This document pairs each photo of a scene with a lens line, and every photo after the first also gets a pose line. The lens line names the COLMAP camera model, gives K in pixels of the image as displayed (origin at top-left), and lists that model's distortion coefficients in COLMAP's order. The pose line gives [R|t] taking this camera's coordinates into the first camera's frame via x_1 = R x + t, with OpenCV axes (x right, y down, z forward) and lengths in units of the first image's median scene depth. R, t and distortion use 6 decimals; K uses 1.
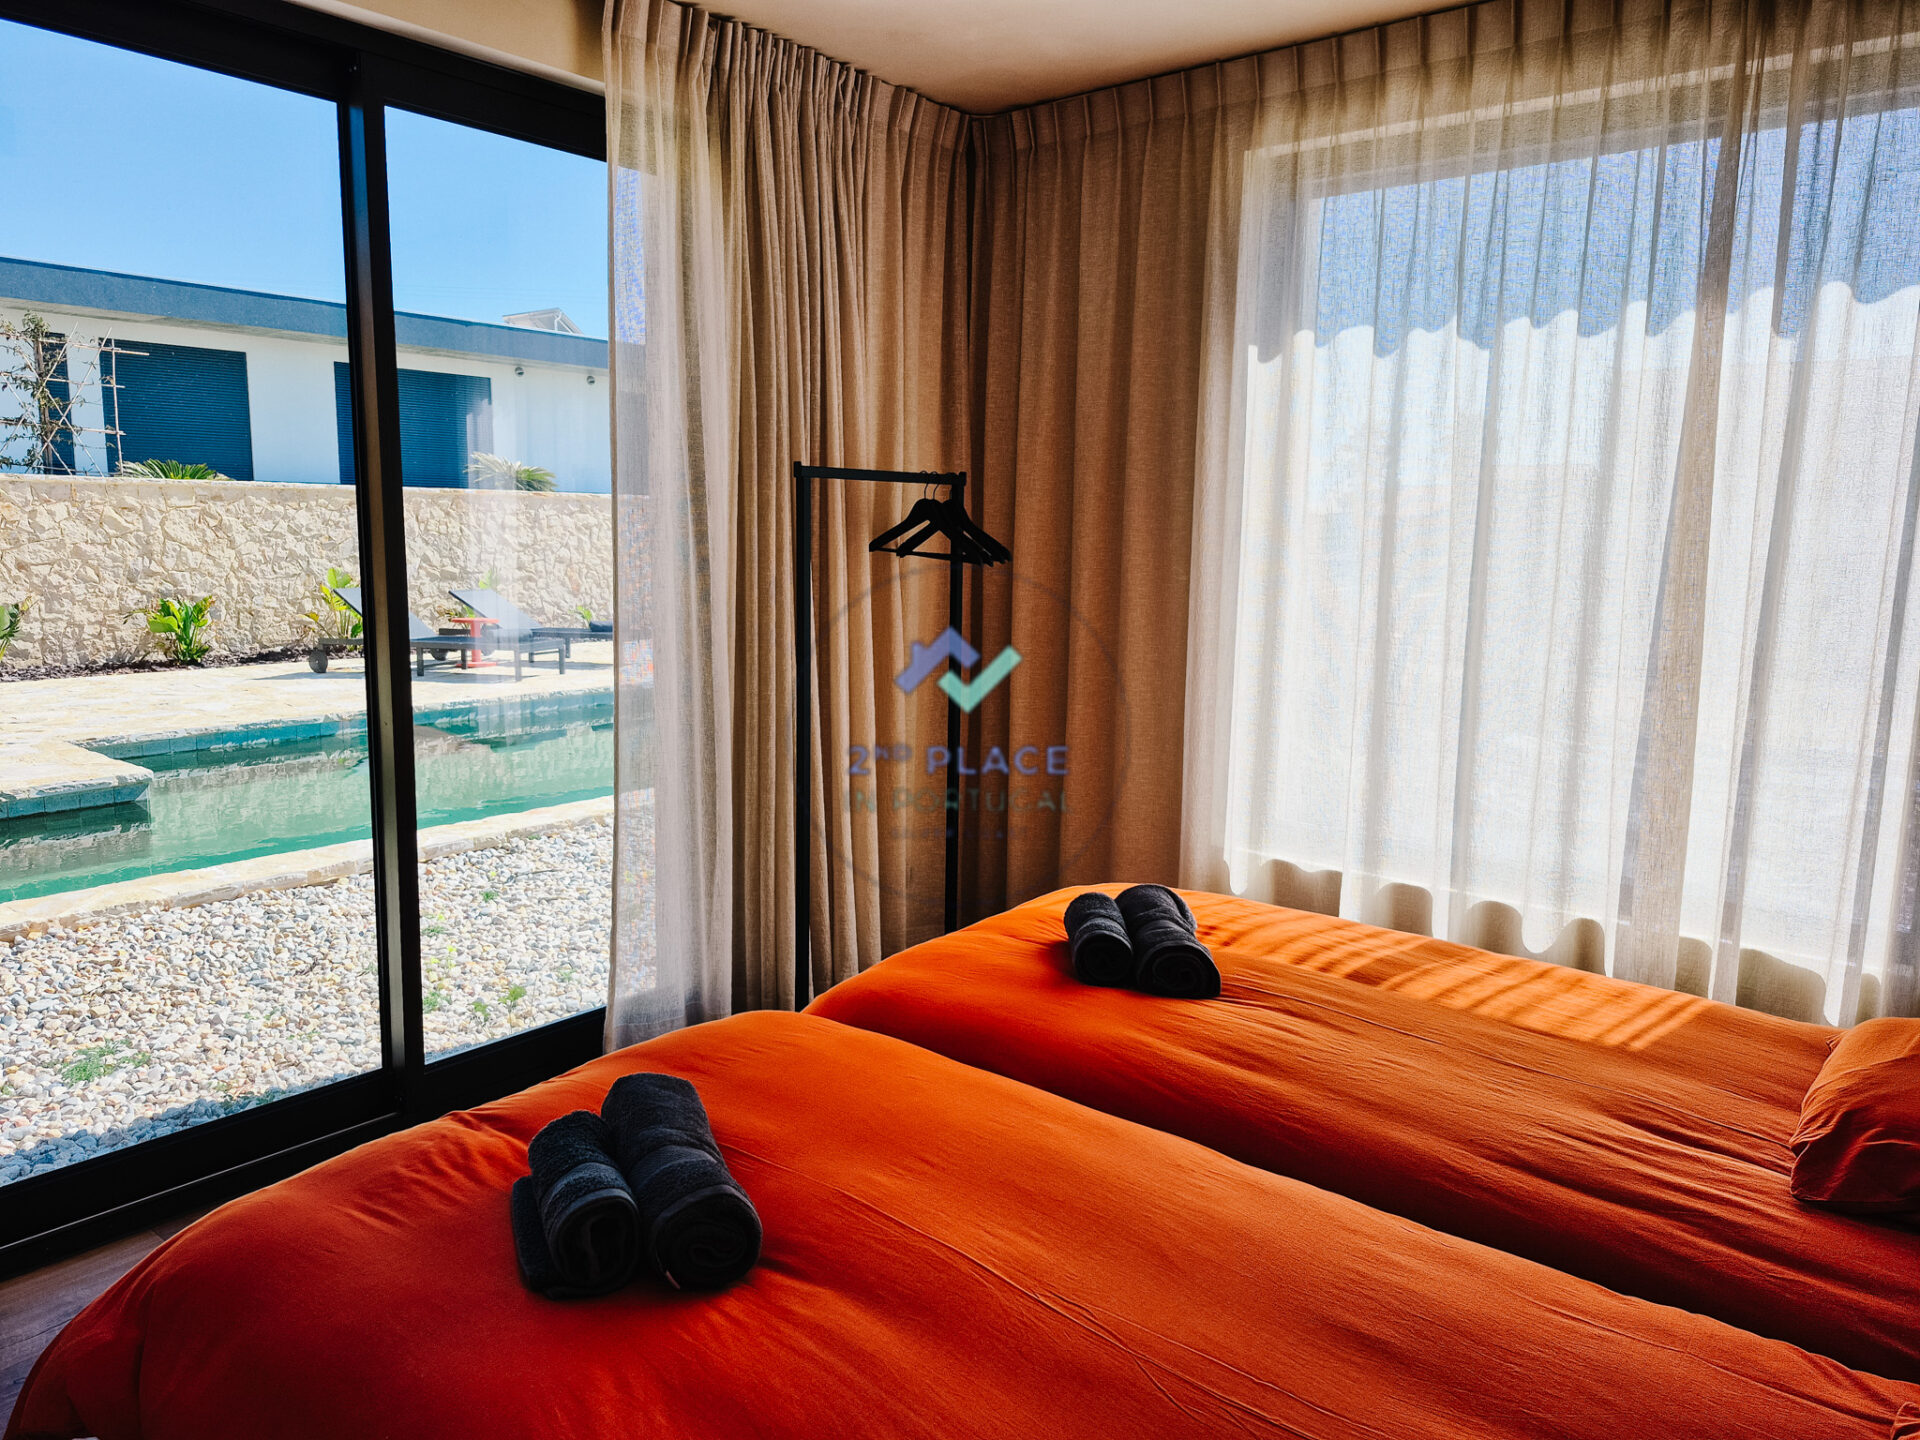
lens RADIAL K [[1332.9, 0, 959.4], [0, 1332.9, 707.0], [0, 0, 1]] dist [0.056377, -0.039011]
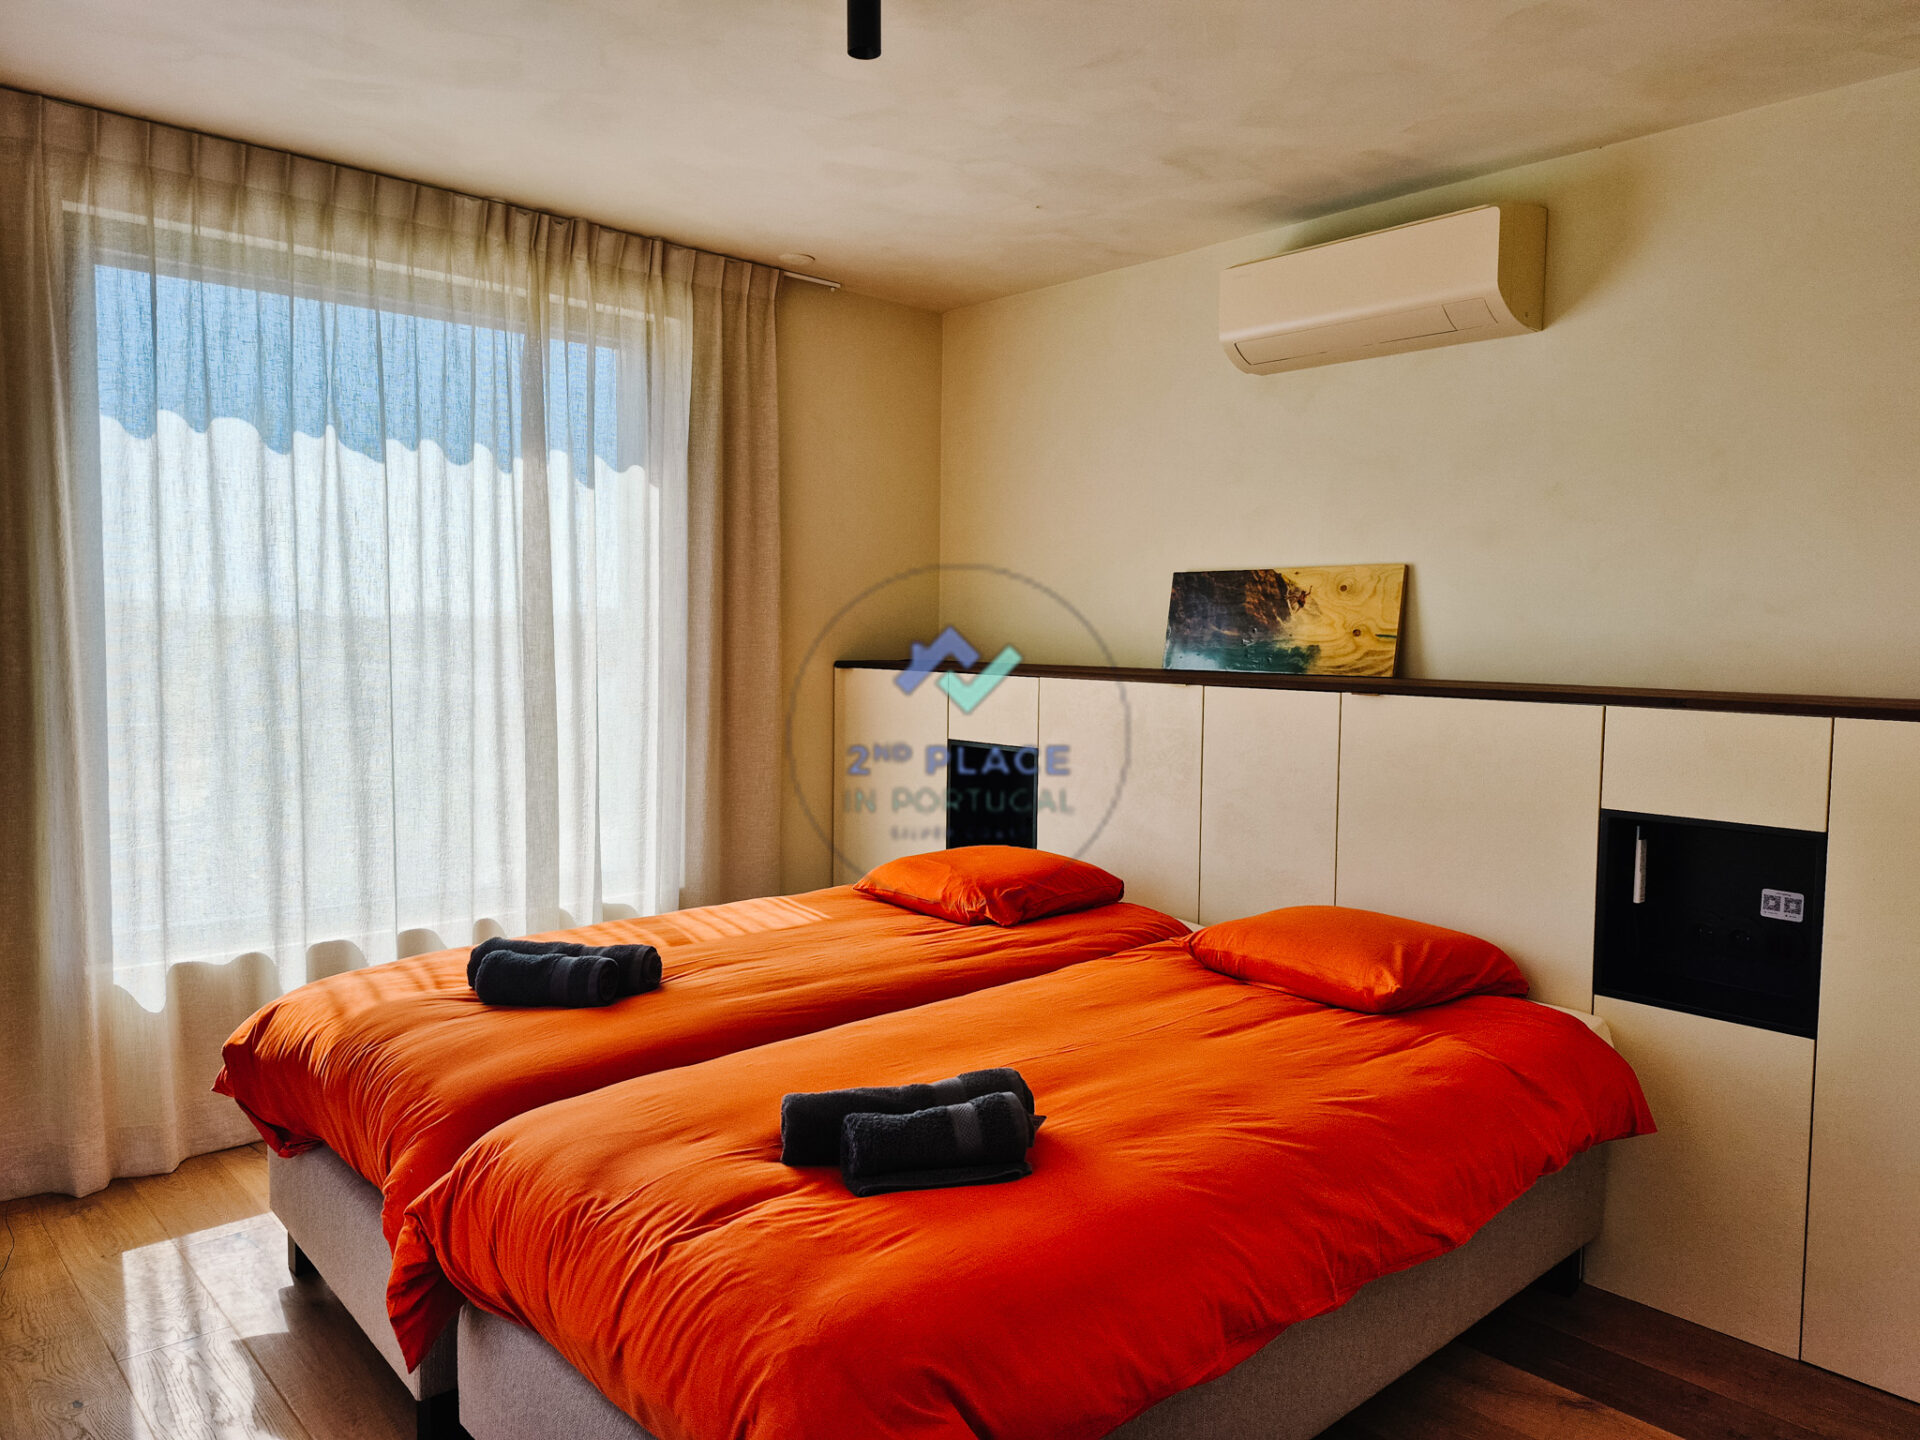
lens RADIAL K [[1332.9, 0, 961.7], [0, 1332.9, 715.9], [0, 0, 1]] dist [0.056377, -0.039011]
pose [[0.144969, -0.088456, 0.985474, -0.691490], [0.136185, 0.988300, 0.068676, -0.055907], [-0.980019, 0.124251, 0.155320, 0.337290]]
